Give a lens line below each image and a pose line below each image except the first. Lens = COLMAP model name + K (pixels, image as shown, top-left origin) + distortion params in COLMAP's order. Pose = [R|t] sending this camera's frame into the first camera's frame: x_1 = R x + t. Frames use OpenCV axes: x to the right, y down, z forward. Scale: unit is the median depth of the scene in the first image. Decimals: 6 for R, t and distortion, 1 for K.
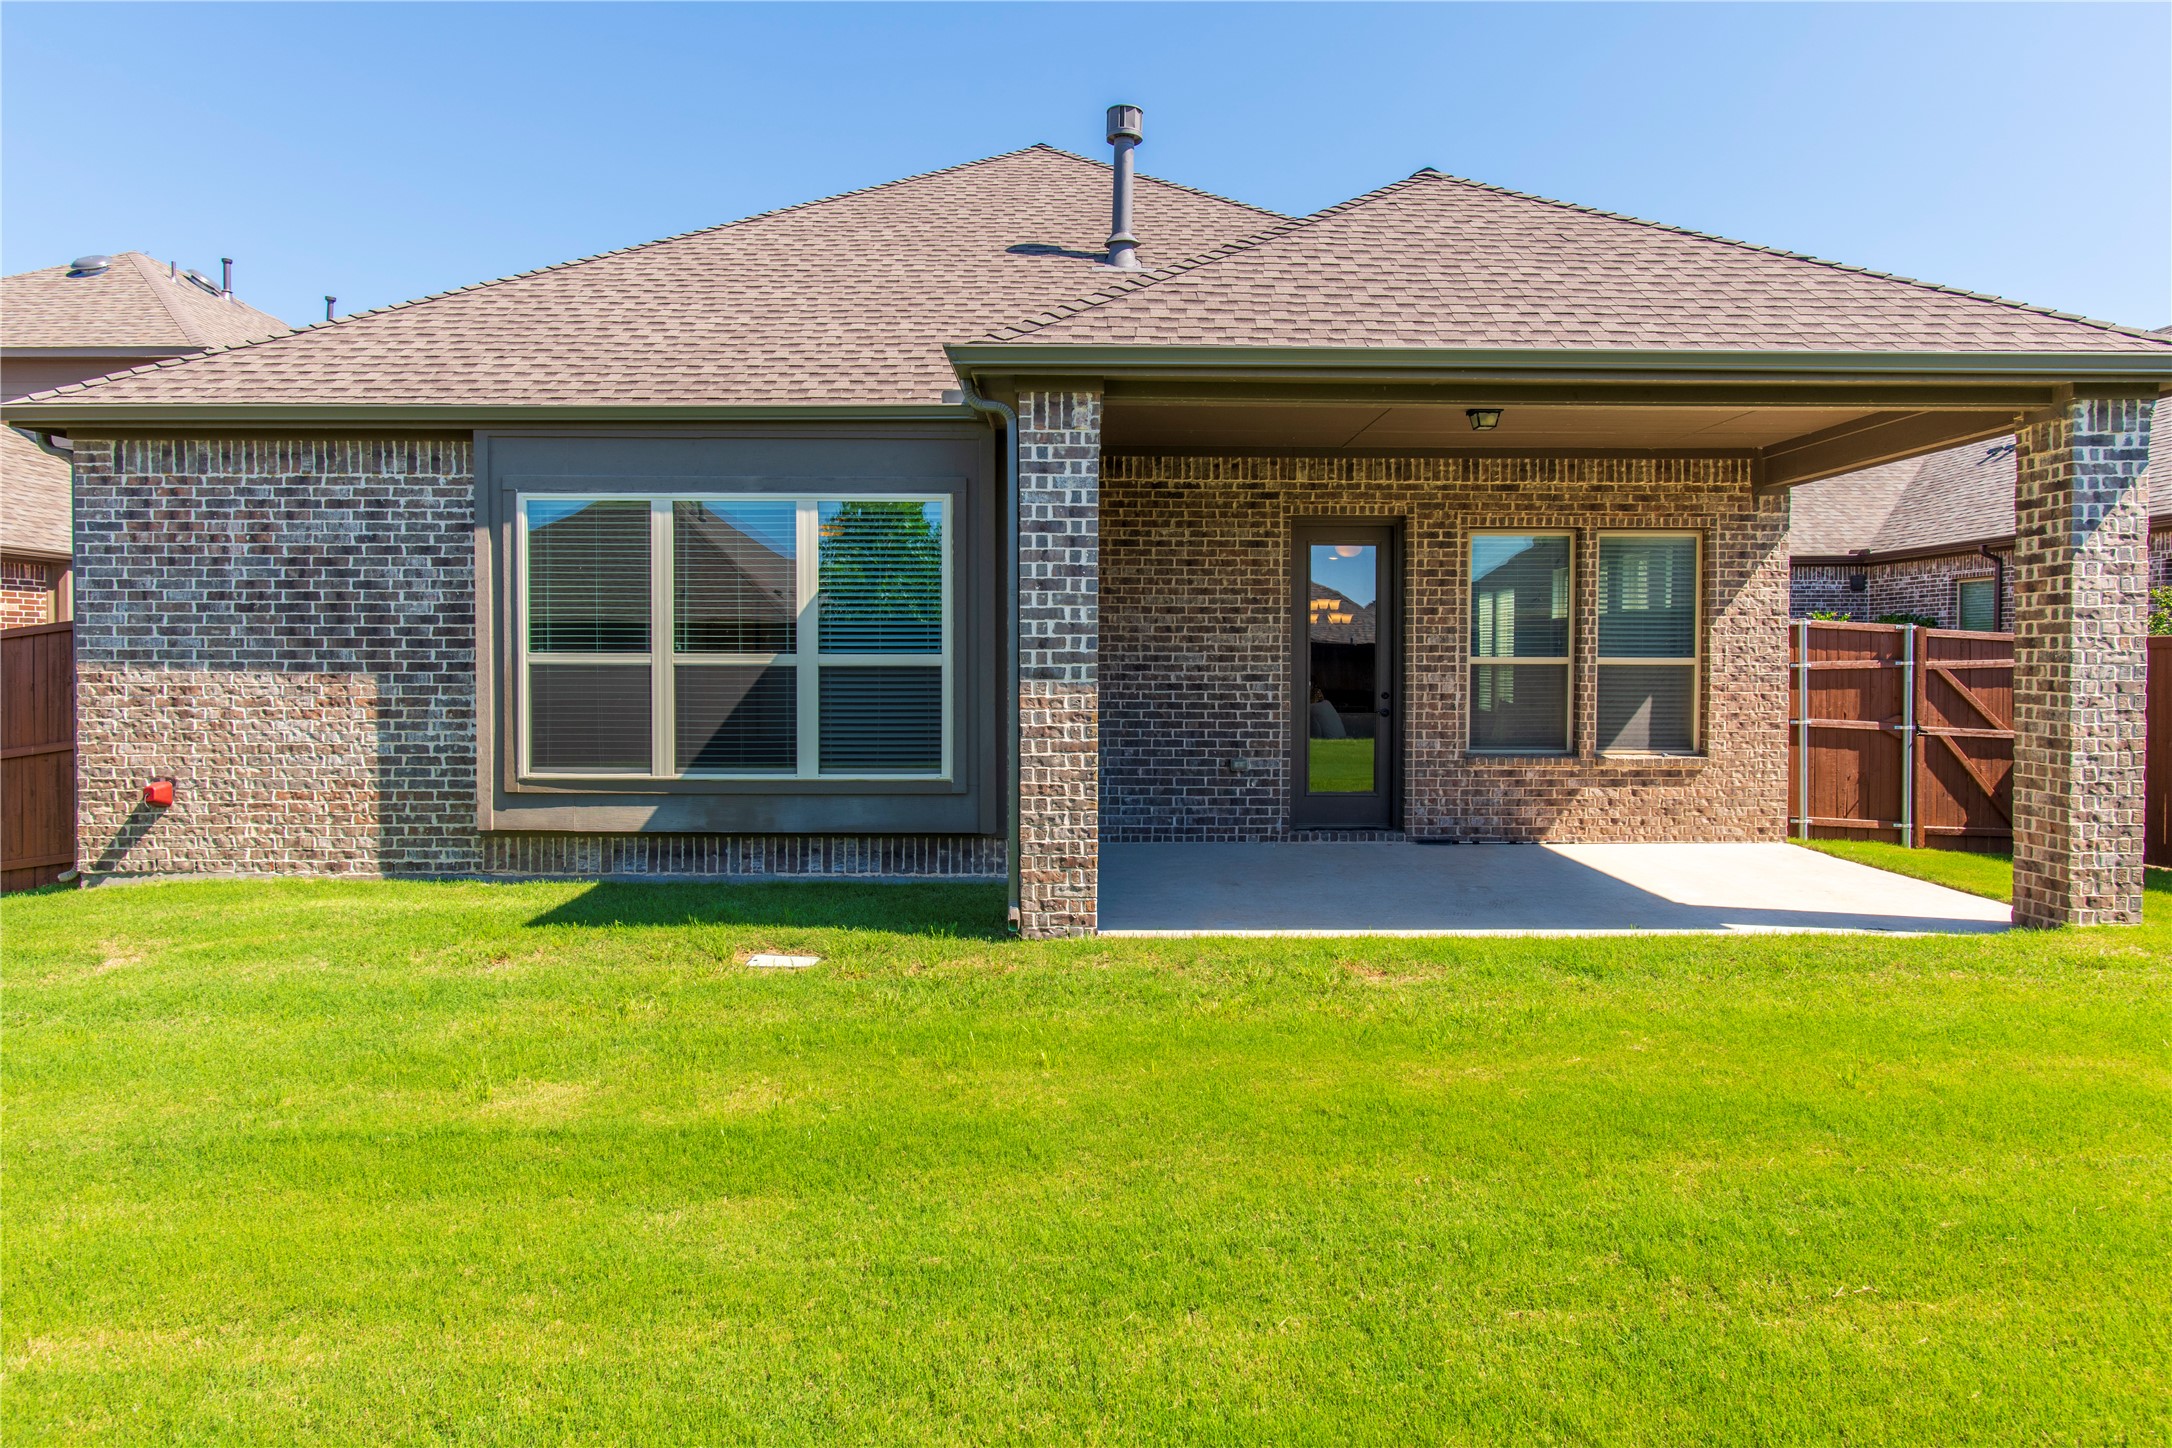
lens RADIAL K [[1265.2, 0, 1055.1], [0, 1265.2, 692.0], [0, 0, 1]] dist [-0.006134, 0.002072]
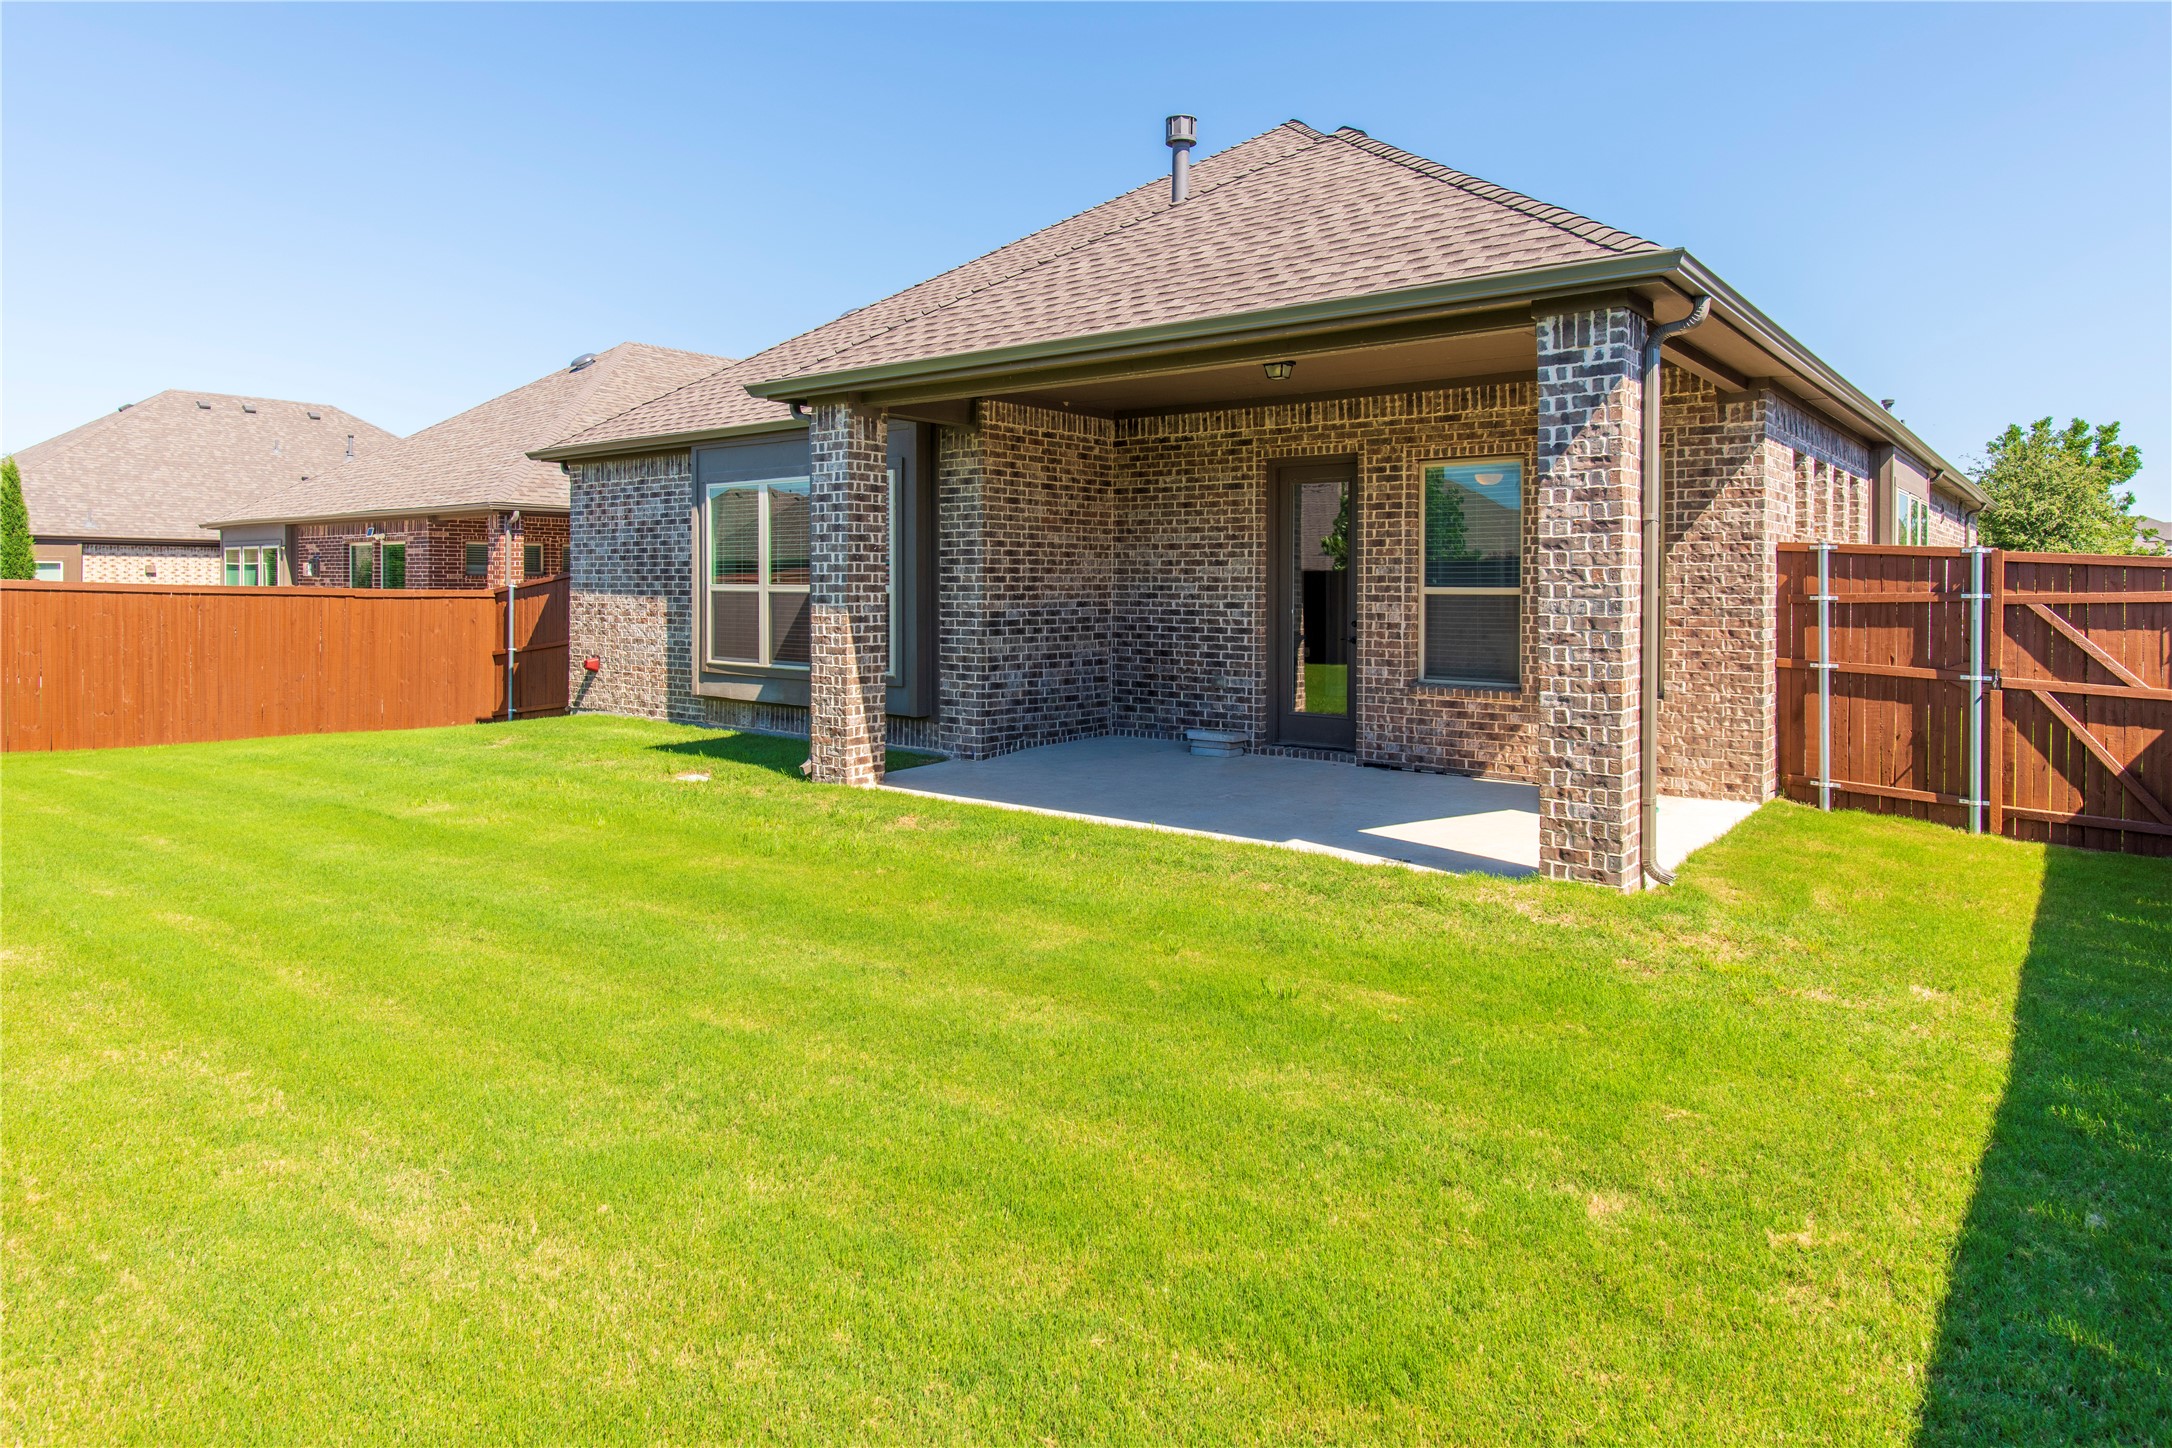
lens RADIAL K [[1265.2, 0, 1041.5], [0, 1265.2, 588.6], [0, 0, 1]] dist [-0.006134, 0.002072]
pose [[0.776206, 0.002244, -0.630476, 0.883067], [-0.016551, 0.999722, -0.016819, -0.005402], [0.630262, 0.023490, 0.776027, 0.027645]]
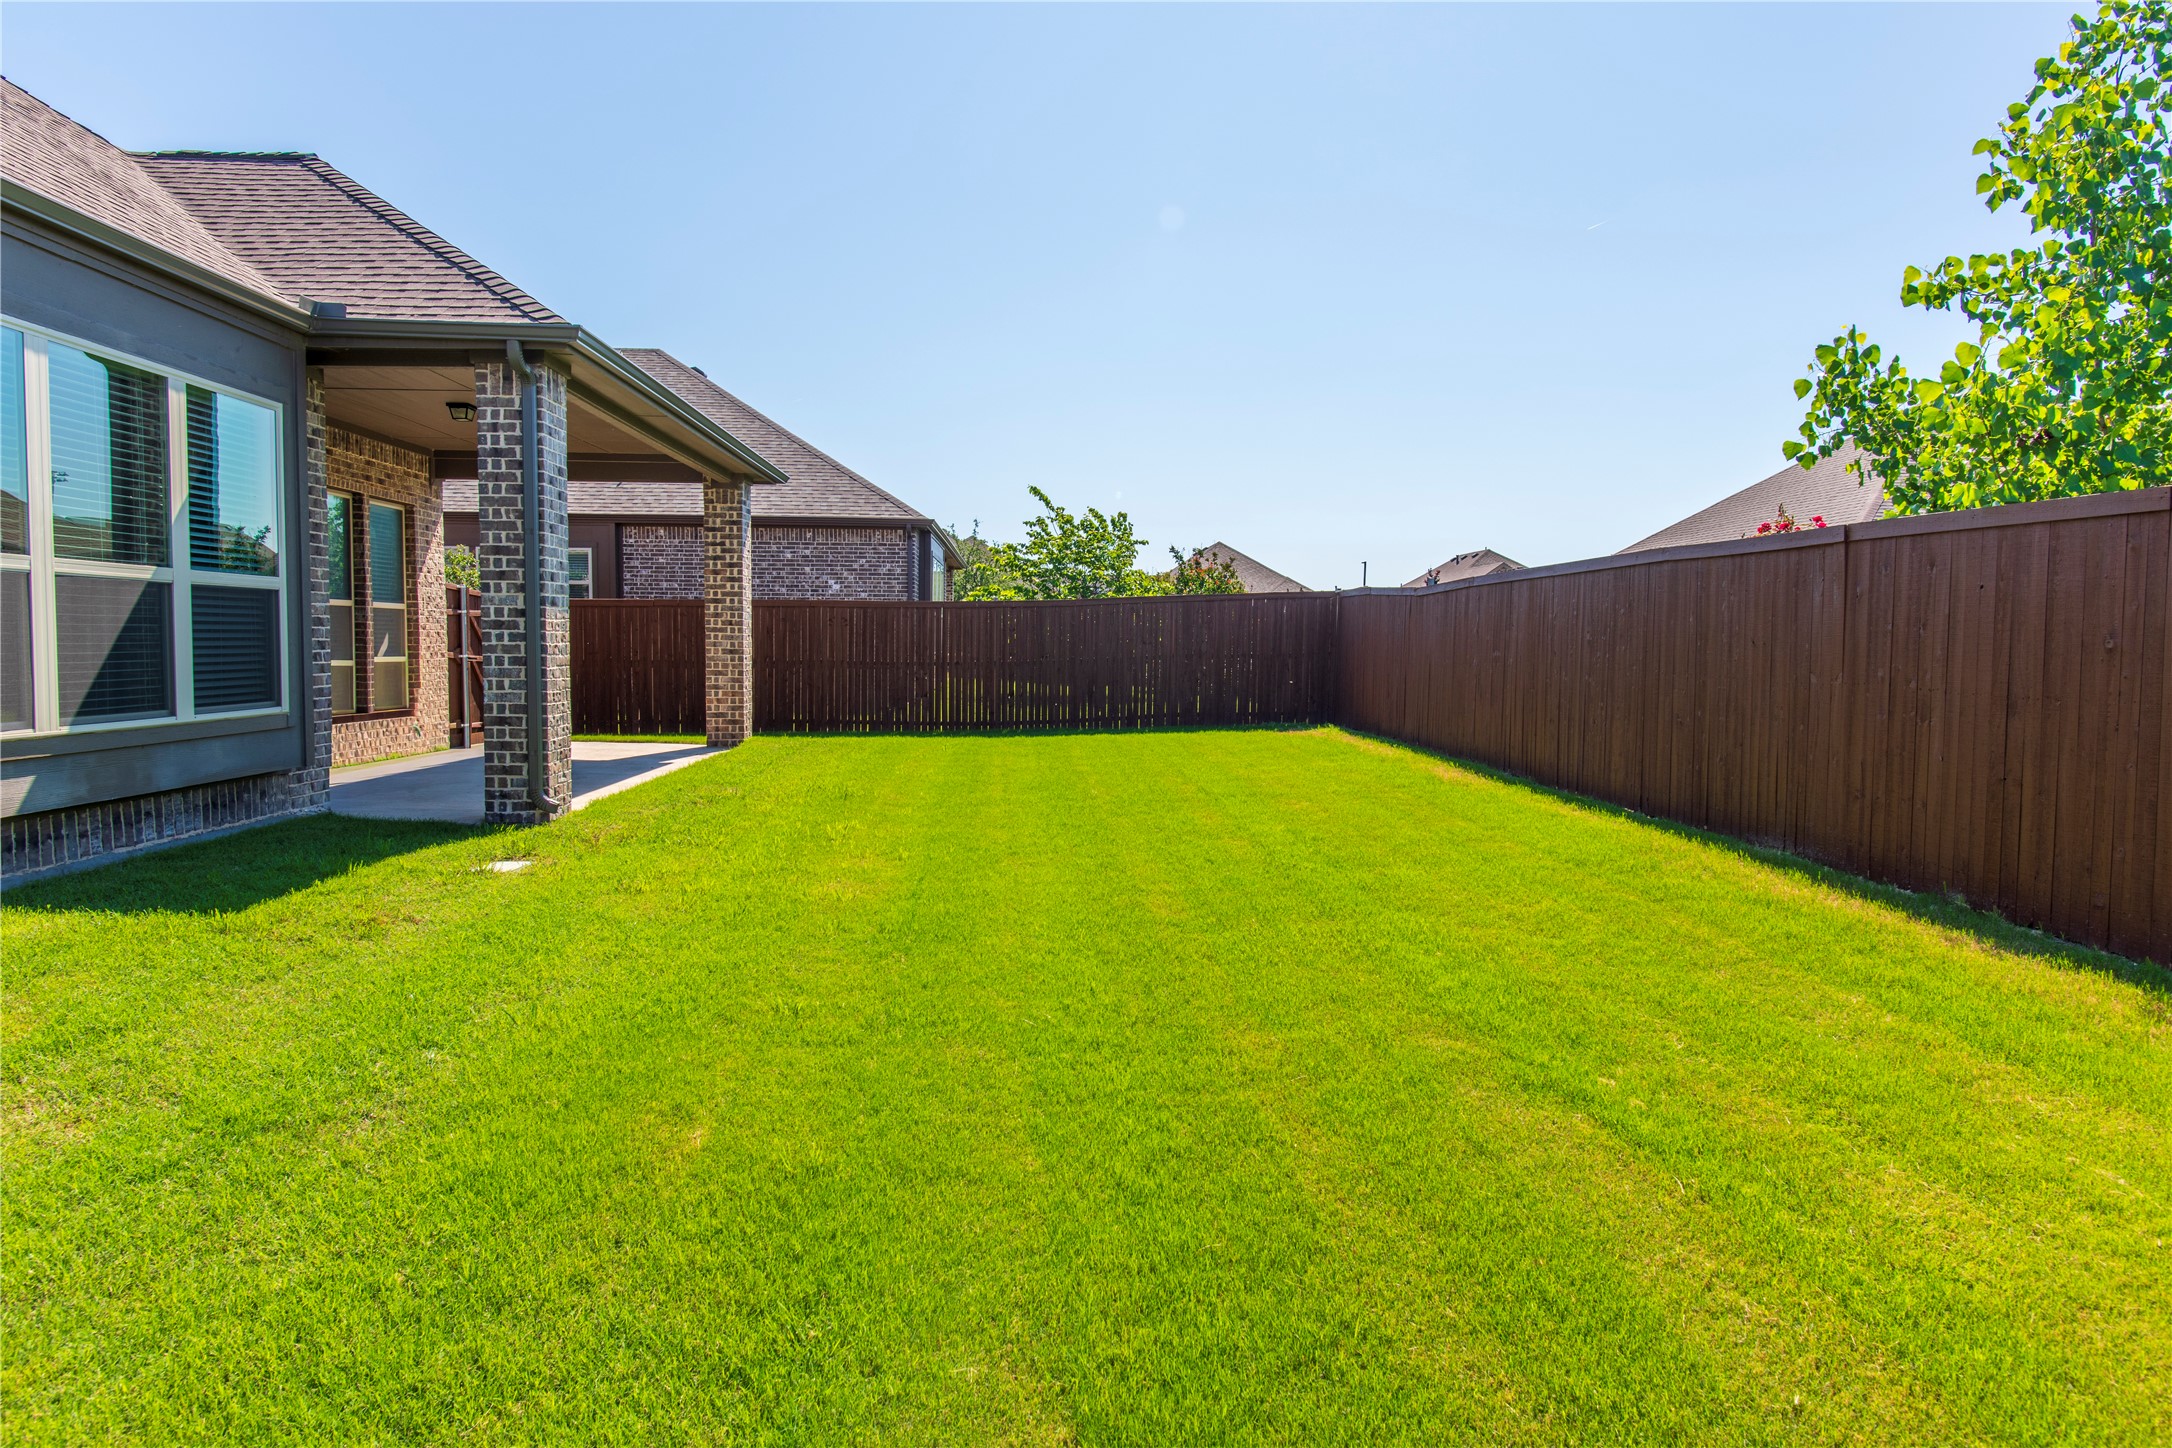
lens RADIAL K [[1265.2, 0, 1085.8], [0, 1265.2, 720.2], [0, 0, 1]] dist [-0.006134, 0.002072]
pose [[-0.055460, -0.063813, 0.996420, -1.016165], [0.013763, 0.997812, 0.064669, 0.022309], [-0.998366, 0.017301, -0.054460, 0.448427]]
